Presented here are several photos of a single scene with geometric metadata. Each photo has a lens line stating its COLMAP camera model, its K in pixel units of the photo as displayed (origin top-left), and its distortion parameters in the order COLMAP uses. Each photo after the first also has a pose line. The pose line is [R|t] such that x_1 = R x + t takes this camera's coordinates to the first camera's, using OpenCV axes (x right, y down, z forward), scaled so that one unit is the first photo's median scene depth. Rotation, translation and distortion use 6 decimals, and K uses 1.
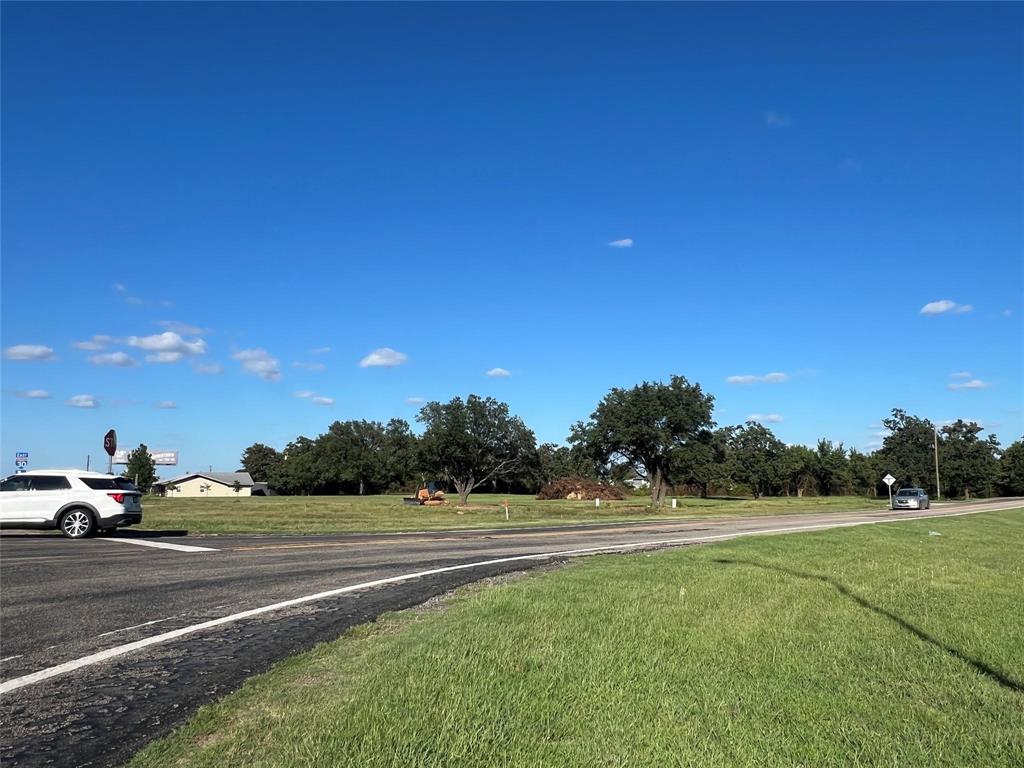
lens RADIAL K [[796.9, 0, 512.0], [0, 796.9, 384.0], [0, 0, 1]] dist [0.019861, -0.008770]
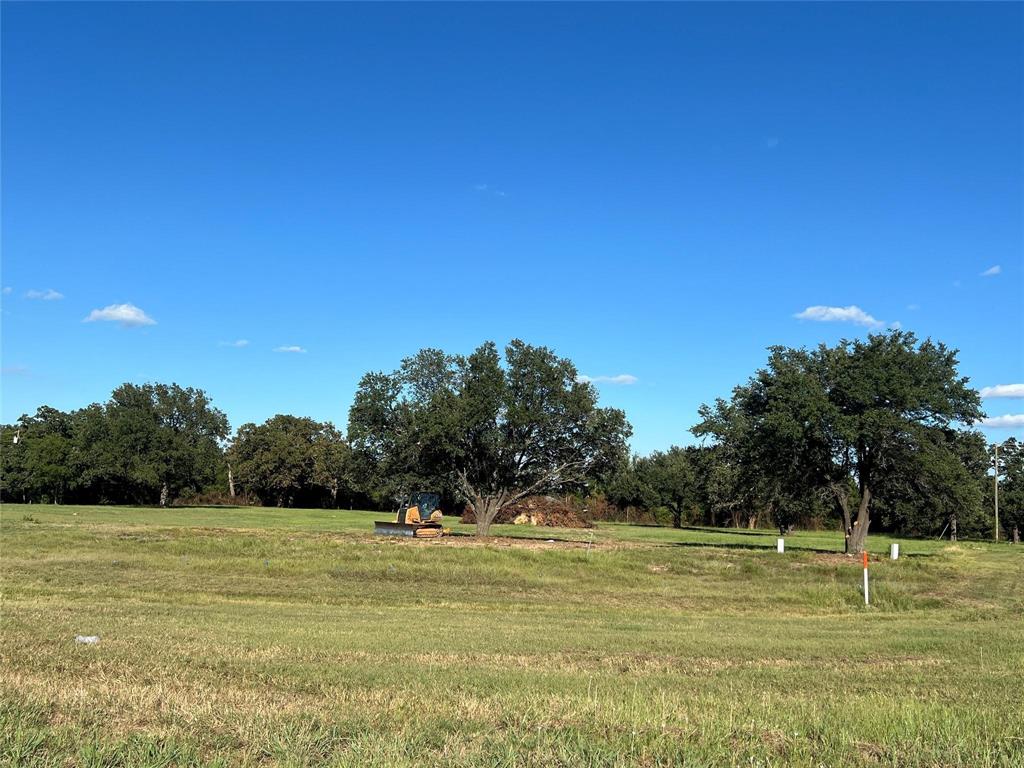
lens RADIAL K [[962.1, 0, 512.0], [0, 962.1, 384.0], [0, 0, 1]] dist [0.140274, -0.272347]
pose [[0.959370, 0.070633, 0.273168, -0.142495], [-0.073150, 0.997320, -0.000974, 0.026465], [-0.272504, -0.019048, 0.961966, 0.211304]]
